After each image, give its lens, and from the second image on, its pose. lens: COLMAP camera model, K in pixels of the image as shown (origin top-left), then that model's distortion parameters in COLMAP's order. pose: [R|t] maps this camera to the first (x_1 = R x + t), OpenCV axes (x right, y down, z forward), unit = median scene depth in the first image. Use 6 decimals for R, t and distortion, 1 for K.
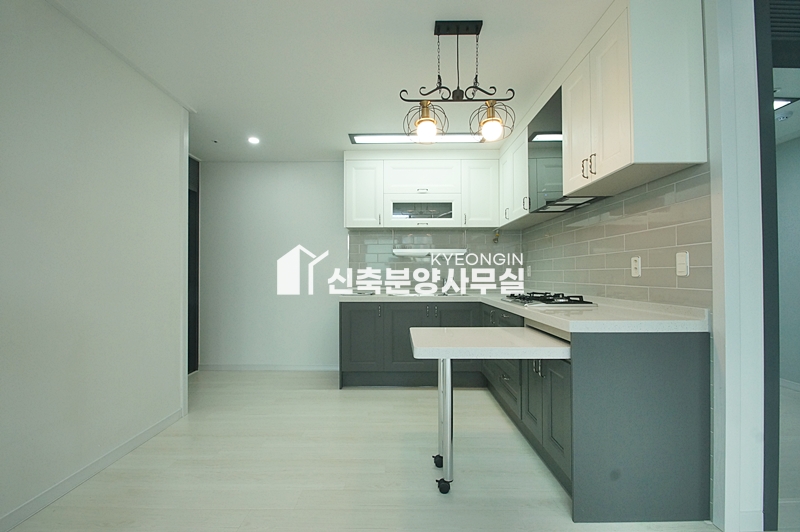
lens RADIAL K [[355.4, 0, 397.7], [0, 355.4, 269.4], [0, 0, 1]] dist [-0.002727, -0.000790]
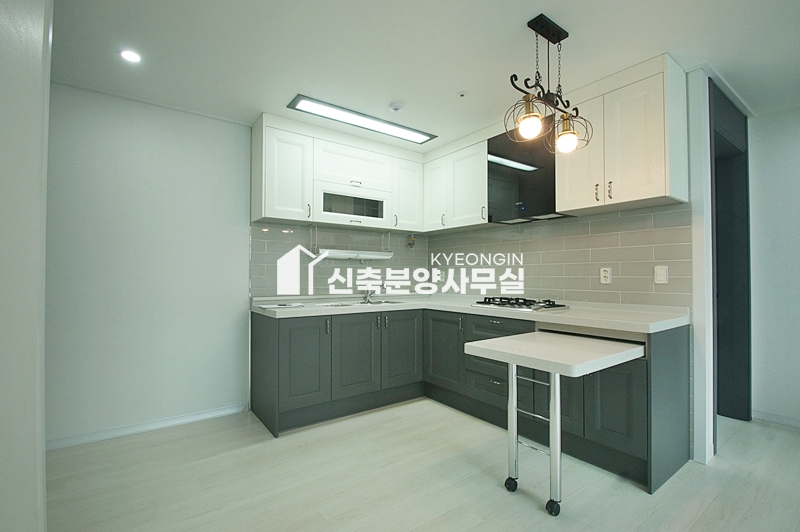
lens RADIAL K [[363.5, 0, 400.8], [0, 363.5, 269.7], [0, 0, 1]] dist [-0.000459, -0.001162]
pose [[0.800062, 0.013408, 0.599768, -0.586627], [-0.011463, 0.999909, -0.007063, -0.009002], [-0.599808, -0.001224, 0.800143, 0.353572]]
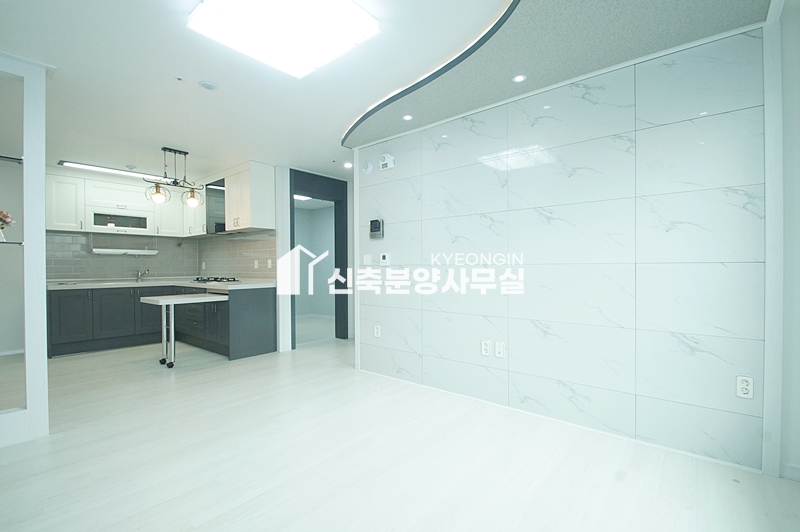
lens RADIAL K [[363.5, 0, 400.8], [0, 363.5, 269.7], [0, 0, 1]] dist [-0.000459, -0.001162]
pose [[0.632130, -0.007308, 0.774828, -0.525900], [-0.006142, 0.999877, 0.014441, -0.011579], [-0.774838, -0.013887, 0.632007, -1.122294]]
